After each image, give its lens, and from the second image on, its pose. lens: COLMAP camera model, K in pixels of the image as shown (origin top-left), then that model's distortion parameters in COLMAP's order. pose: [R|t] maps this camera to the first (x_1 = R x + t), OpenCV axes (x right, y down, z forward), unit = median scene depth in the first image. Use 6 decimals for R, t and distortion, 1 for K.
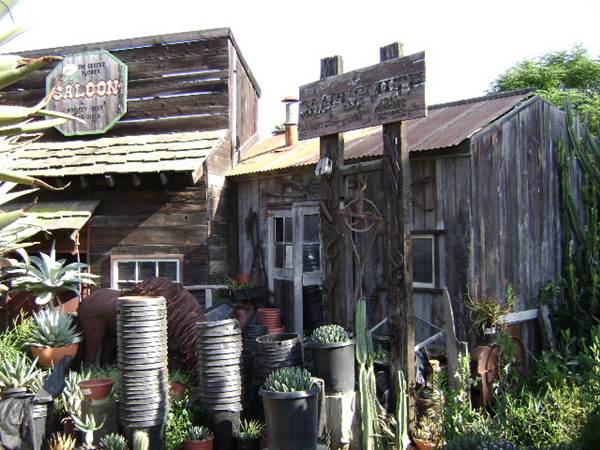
lens RADIAL K [[602.5, 0, 299.7], [0, 602.5, 240.1], [0, 0, 1]] dist [-0.104445, -0.010705]
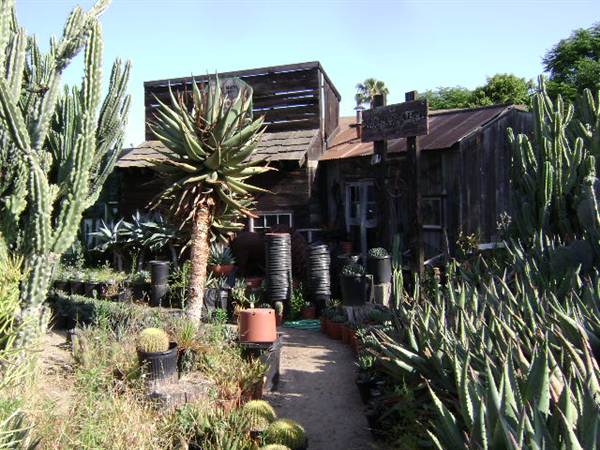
lens RADIAL K [[602.5, 0, 299.7], [0, 602.5, 240.1], [0, 0, 1]] dist [-0.104445, -0.010705]
pose [[0.989471, -0.006084, -0.144603, 0.064831], [0.017277, 0.996937, 0.076277, -0.022567], [0.143696, -0.077973, 0.986545, -0.690423]]
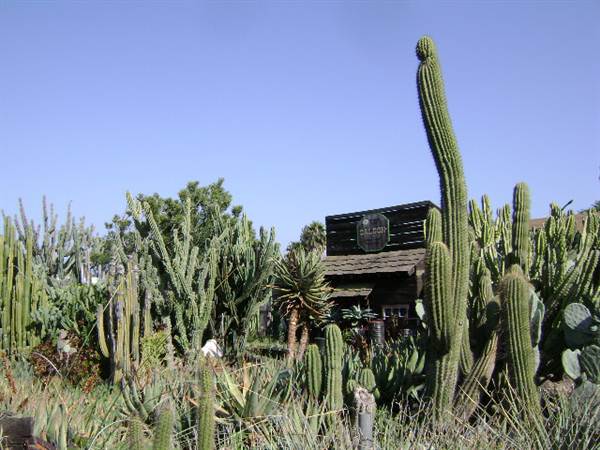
lens RADIAL K [[602.5, 0, 299.7], [0, 602.5, 240.1], [0, 0, 1]] dist [-0.104445, -0.010705]
pose [[0.826526, -0.070277, -0.558494, 0.888219], [0.036794, 0.996799, -0.070978, -0.089229], [0.561694, 0.038116, 0.826466, -1.359598]]
